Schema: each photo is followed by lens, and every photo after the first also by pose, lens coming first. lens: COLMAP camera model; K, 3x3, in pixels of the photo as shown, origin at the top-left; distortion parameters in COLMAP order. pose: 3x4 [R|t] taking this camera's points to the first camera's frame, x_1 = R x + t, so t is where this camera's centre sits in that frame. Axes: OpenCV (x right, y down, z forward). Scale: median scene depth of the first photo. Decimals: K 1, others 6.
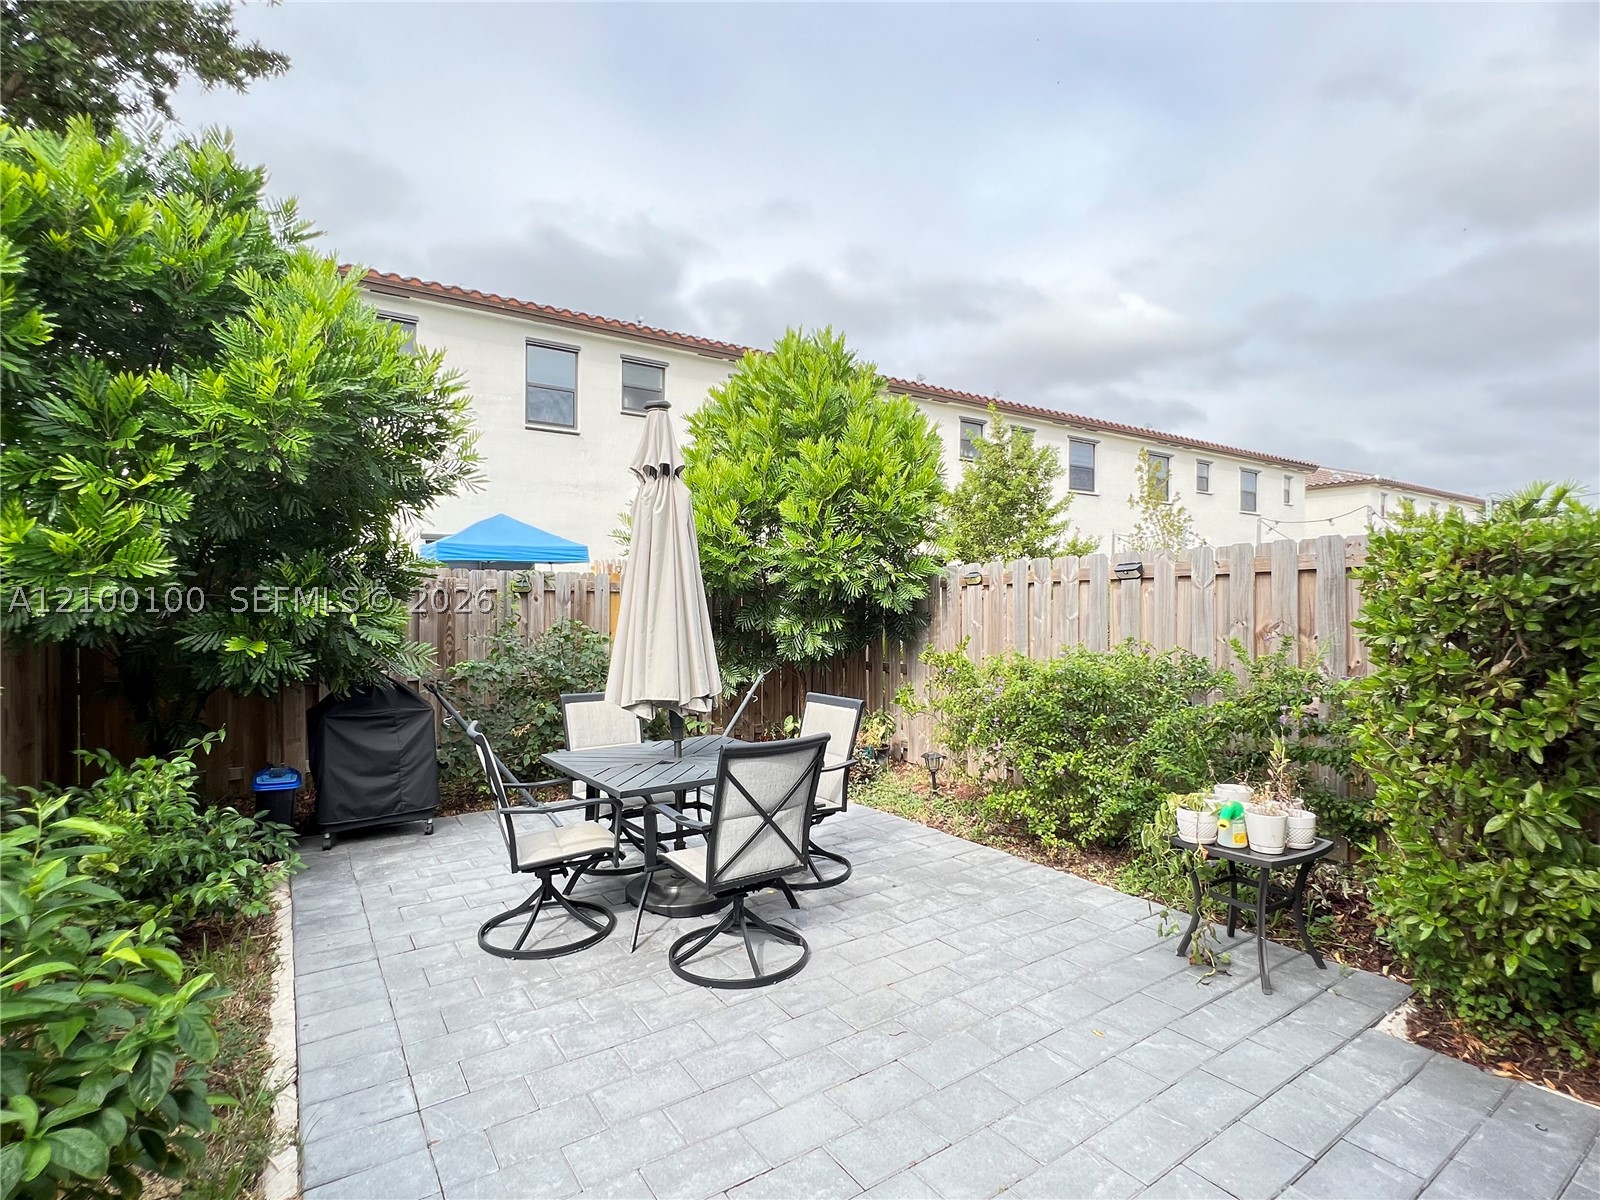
lens RADIAL K [[772.1, 0, 800.3], [0, 772.1, 605.7], [0, 0, 1]] dist [-0.000620, -0.001759]
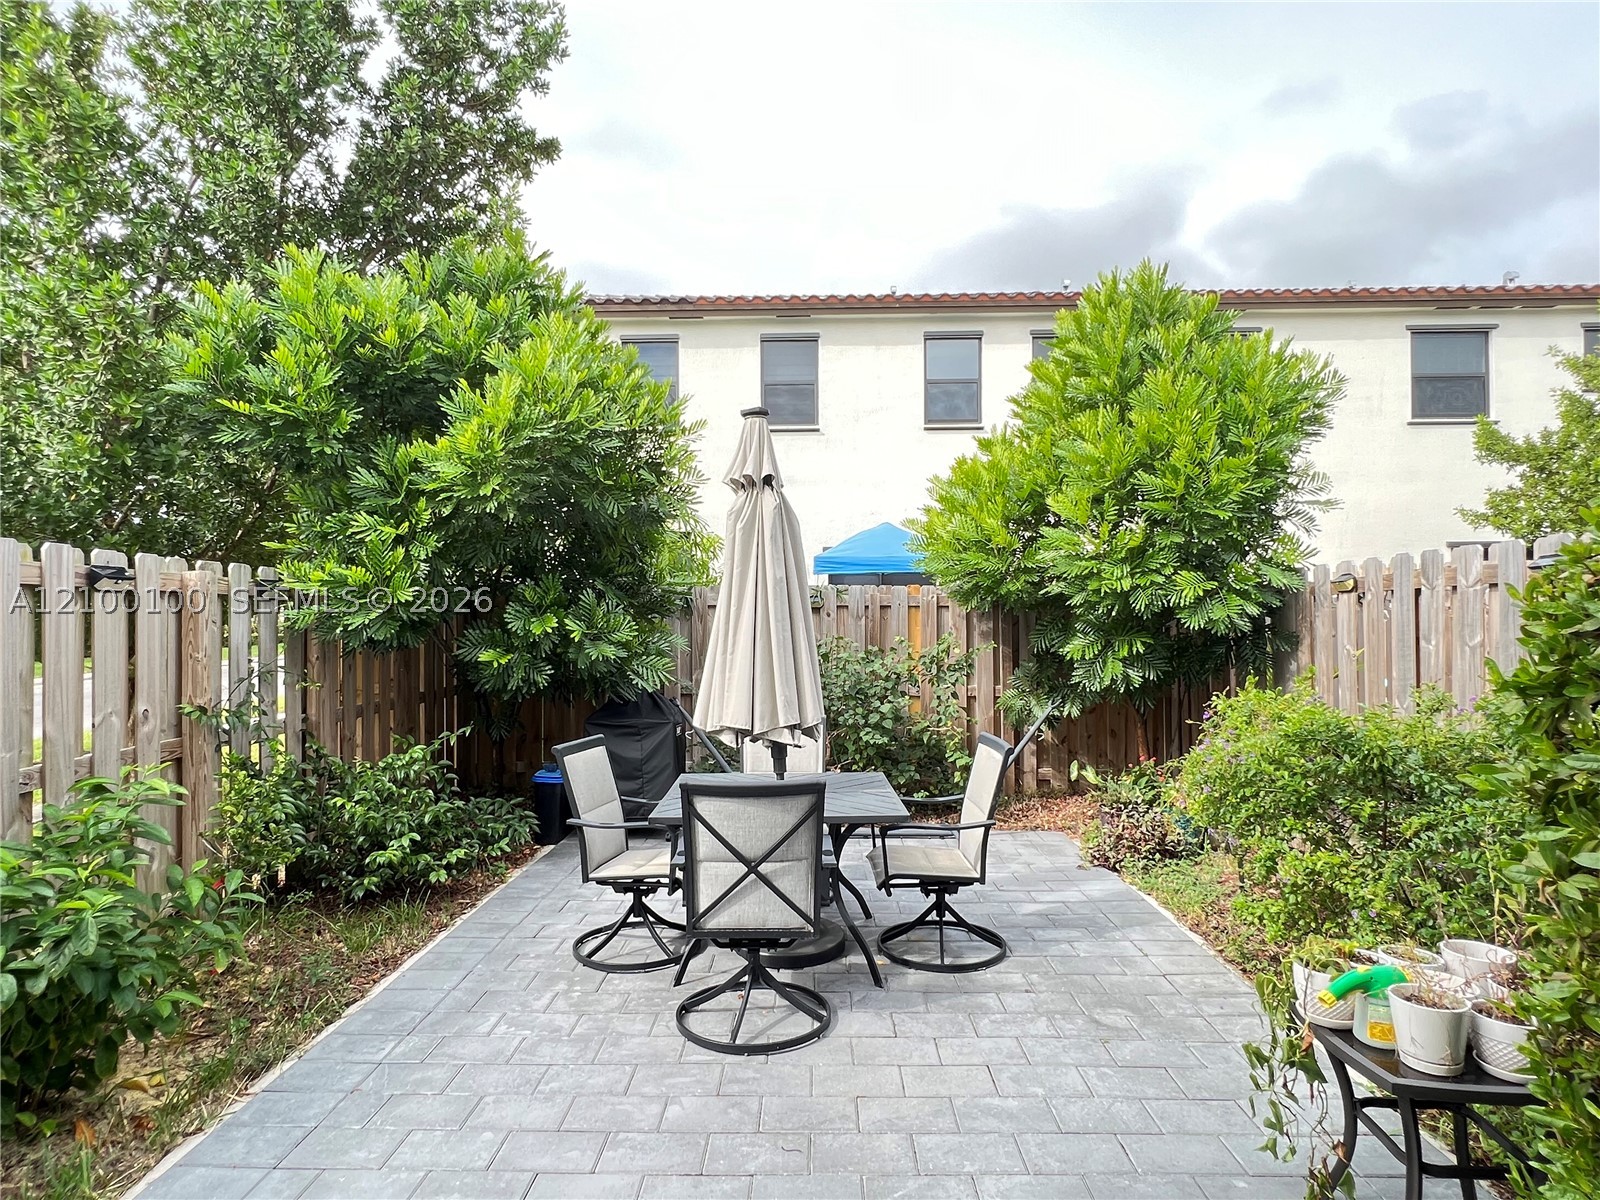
lens RADIAL K [[878.3, 0, 799.7], [0, 878.3, 604.8], [0, 0, 1]] dist [0.003194, 0.001264]
pose [[0.821457, -0.009598, -0.570189, 0.451553], [0.002341, 0.999907, -0.013459, -0.010998], [0.570265, 0.009721, 0.821403, 0.151017]]
